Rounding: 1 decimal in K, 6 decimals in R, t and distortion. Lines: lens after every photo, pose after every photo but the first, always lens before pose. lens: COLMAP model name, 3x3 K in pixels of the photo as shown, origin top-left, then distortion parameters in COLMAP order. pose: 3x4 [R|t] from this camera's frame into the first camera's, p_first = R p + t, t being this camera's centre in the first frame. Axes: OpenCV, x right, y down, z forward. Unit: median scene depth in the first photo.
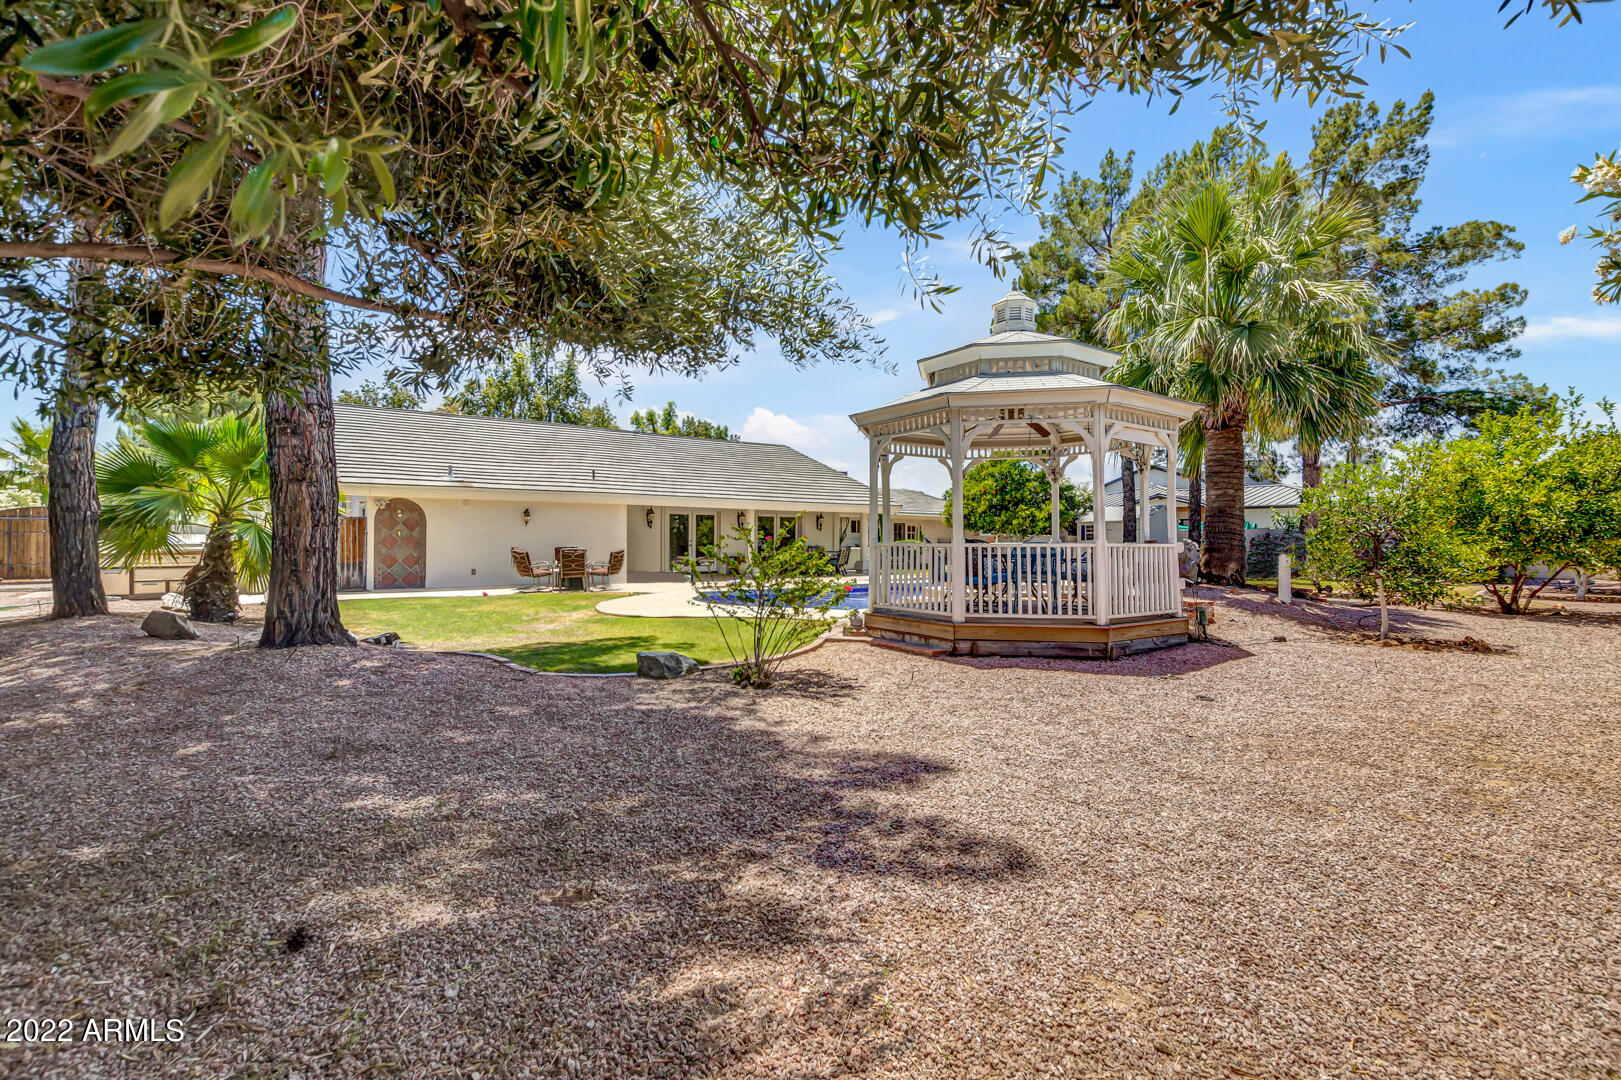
lens RADIAL K [[722.4, 0, 810.5], [0, 722.4, 540.0], [0, 0, 1]] dist [-0.000570, -0.000084]
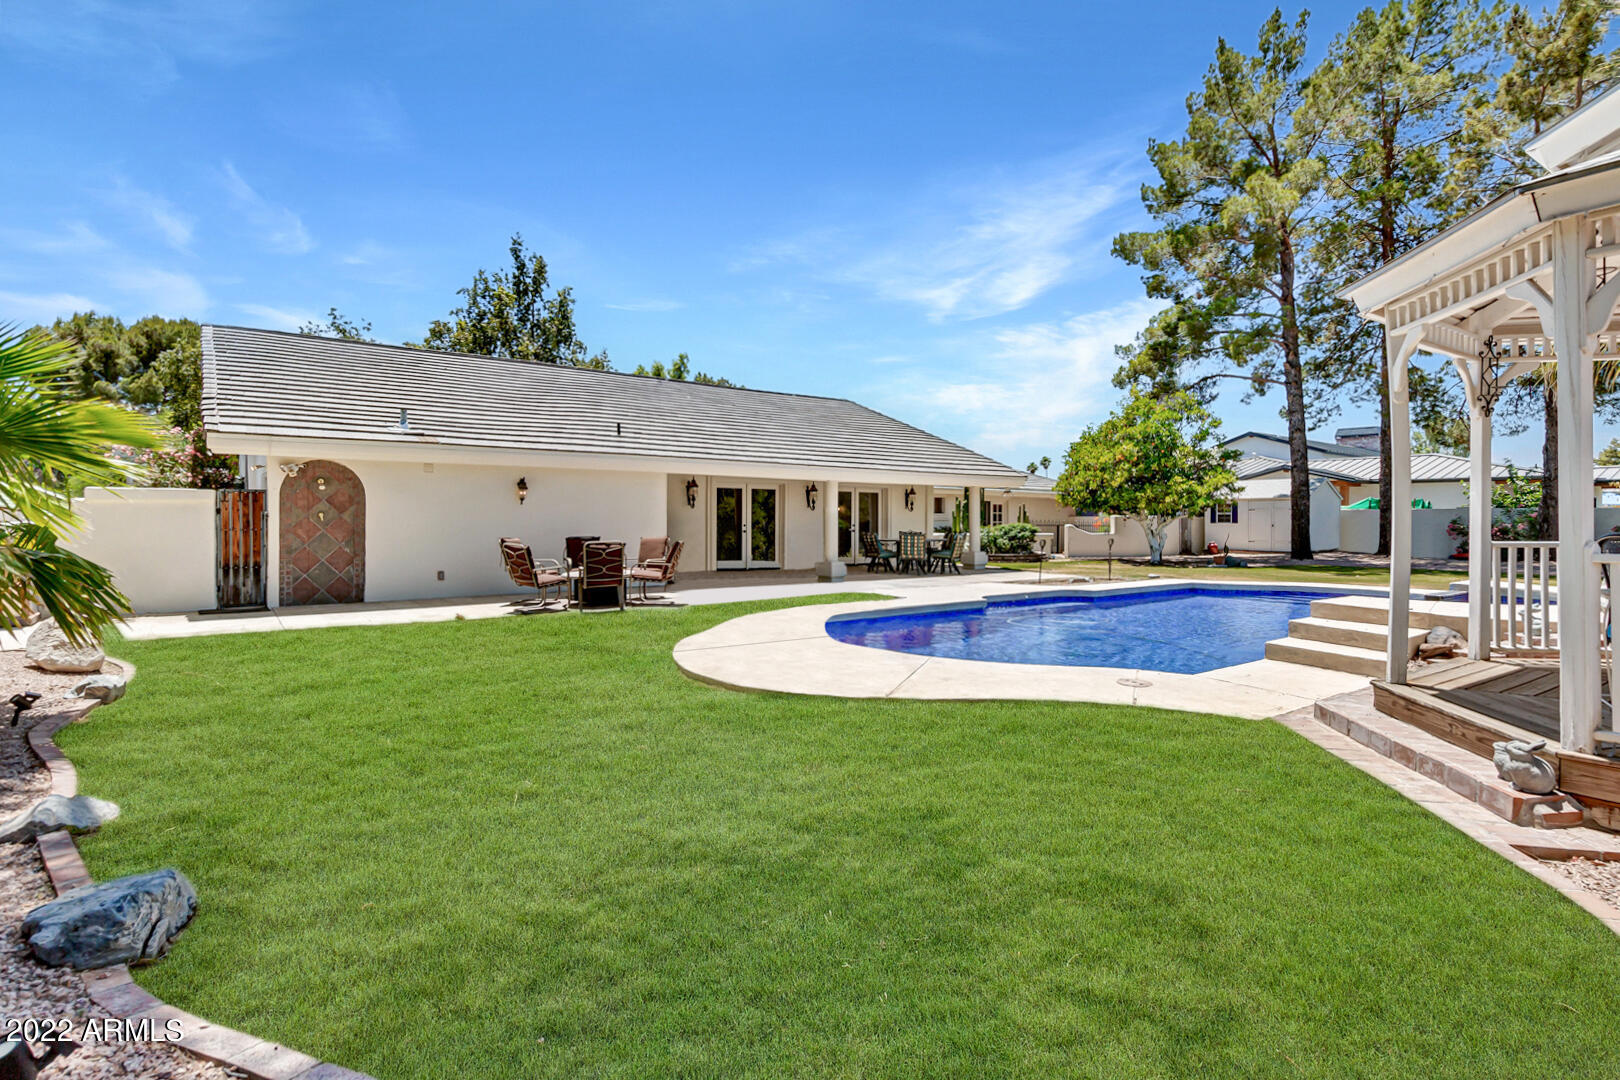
lens RADIAL K [[763.7, 0, 795.8], [0, 763.7, 516.6], [0, 0, 1]] dist [0.000592, 0.000257]
pose [[0.999993, -0.000688, -0.003691, -0.117878], [0.000669, 0.999987, -0.004960, -0.004225], [0.003695, 0.004958, 0.999981, 0.256445]]
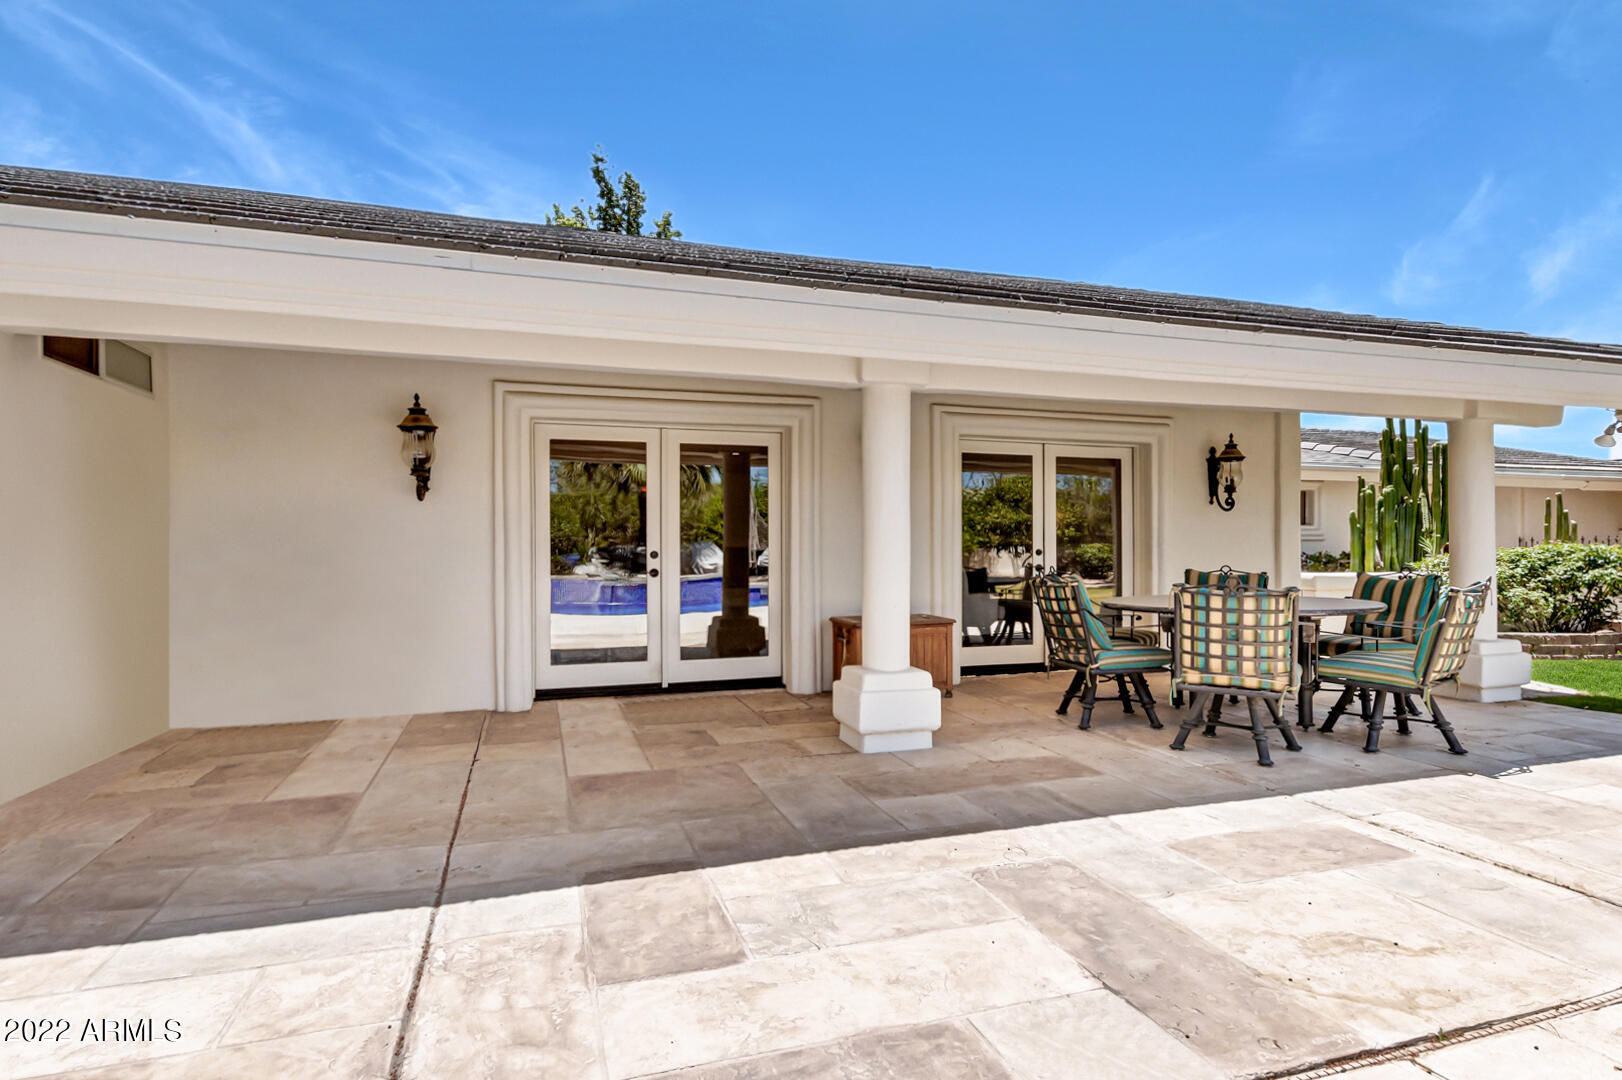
lens RADIAL K [[722.9, 0, 811.0], [0, 722.9, 540.0], [0, 0, 1]] dist [-0.000570, -0.000084]
pose [[0.928311, -0.010455, -0.371658, -0.031008], [0.008754, 0.999942, -0.006263, -0.002896], [0.371702, 0.002560, 0.928348, 0.837969]]
